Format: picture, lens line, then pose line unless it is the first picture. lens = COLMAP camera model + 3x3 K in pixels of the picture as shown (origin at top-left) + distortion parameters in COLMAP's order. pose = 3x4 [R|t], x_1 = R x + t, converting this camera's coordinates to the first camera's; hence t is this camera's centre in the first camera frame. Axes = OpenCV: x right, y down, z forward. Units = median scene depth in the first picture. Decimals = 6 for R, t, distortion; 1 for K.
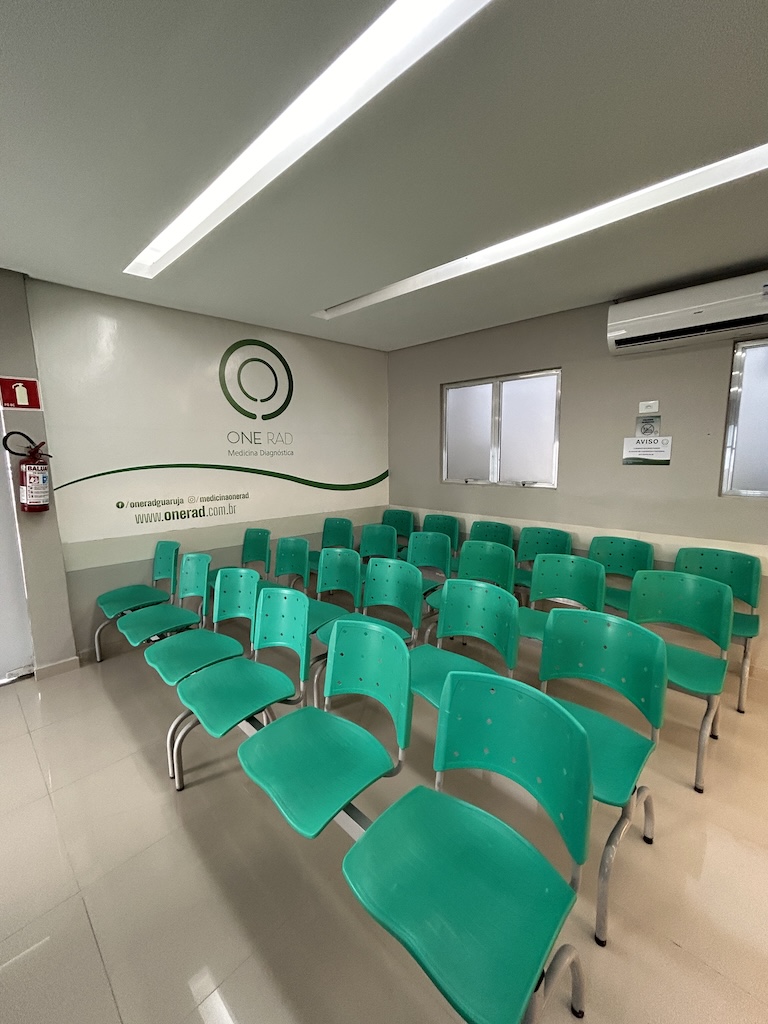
lens RADIAL K [[412.9, 0, 384.6], [0, 412.9, 510.2], [0, 0, 1]] dist [0.002350, -0.000322]
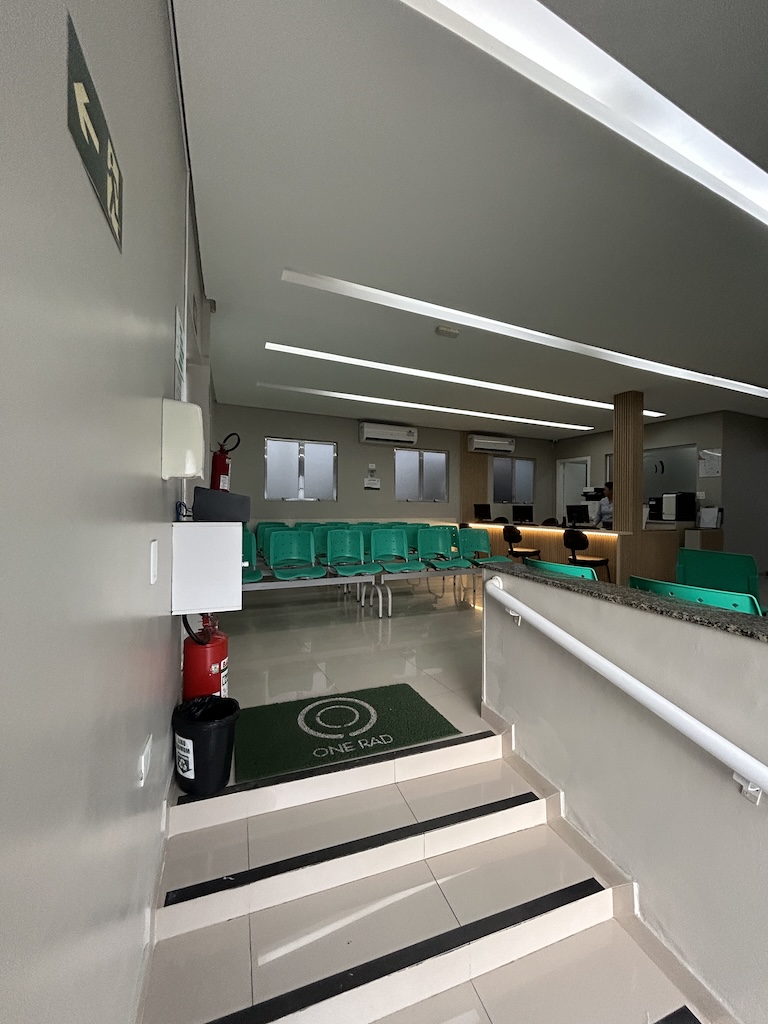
lens RADIAL K [[412.9, 0, 382.4], [0, 412.9, 510.6], [0, 0, 1]] dist [0.002350, -0.000322]
pose [[0.362292, 0.006133, 0.932044, -1.400697], [0.120048, 0.991342, -0.053187, 0.125916], [-0.924301, 0.131160, 0.358420, 0.105628]]
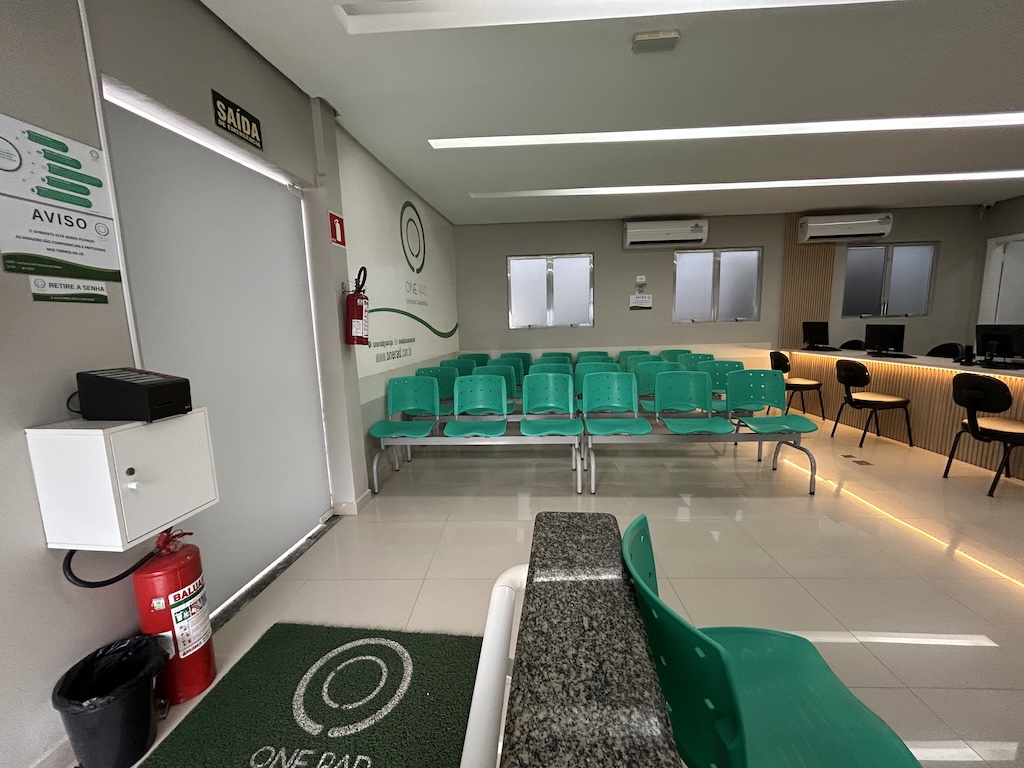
lens RADIAL K [[412.9, 0, 508.7], [0, 412.9, 384.0], [0, 0, 1]] dist [0.002350, -0.000322]
pose [[0.756836, -0.108918, 0.644466, -0.962799], [0.113171, 0.992962, 0.034912, 0.082413], [-0.643733, 0.046512, 0.763836, -0.023455]]
